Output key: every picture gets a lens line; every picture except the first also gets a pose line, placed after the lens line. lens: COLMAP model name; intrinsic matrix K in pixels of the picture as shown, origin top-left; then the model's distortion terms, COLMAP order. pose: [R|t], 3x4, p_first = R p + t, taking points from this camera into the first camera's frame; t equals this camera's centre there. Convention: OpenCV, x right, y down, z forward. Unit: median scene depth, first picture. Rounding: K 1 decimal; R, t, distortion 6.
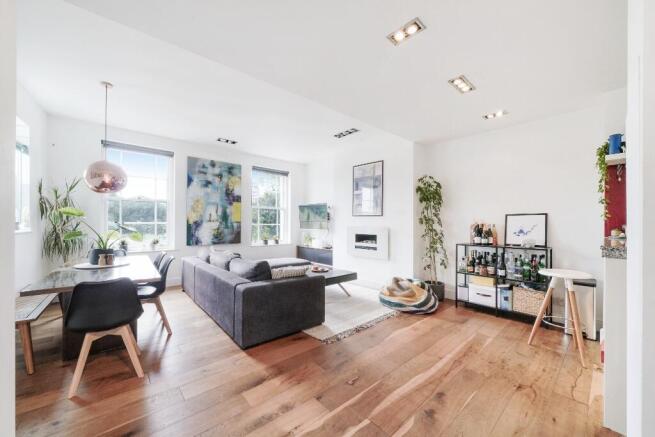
lens RADIAL K [[256.0, 0, 325.7], [0, 256.0, 222.2], [0, 0, 1]] dist [0.001735, 0.000112]
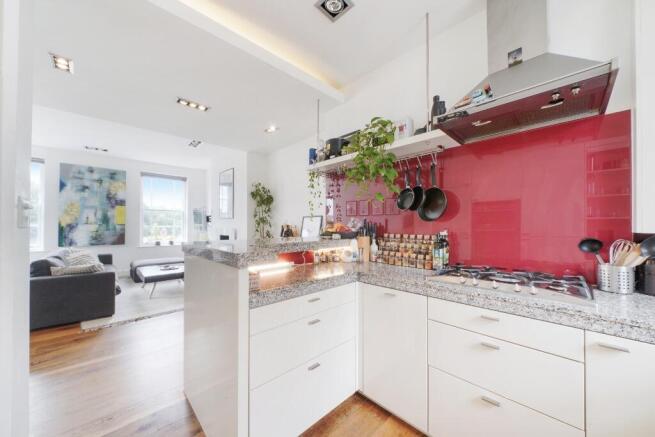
lens RADIAL K [[256.0, 0, 326.4], [0, 256.0, 220.2], [0, 0, 1]] dist [0.001735, 0.000112]
pose [[0.999848, -0.000165, 0.017425, 0.520987], [0.000517, 0.999795, -0.020227, 0.003106], [-0.017418, 0.020233, 0.999644, -0.079581]]
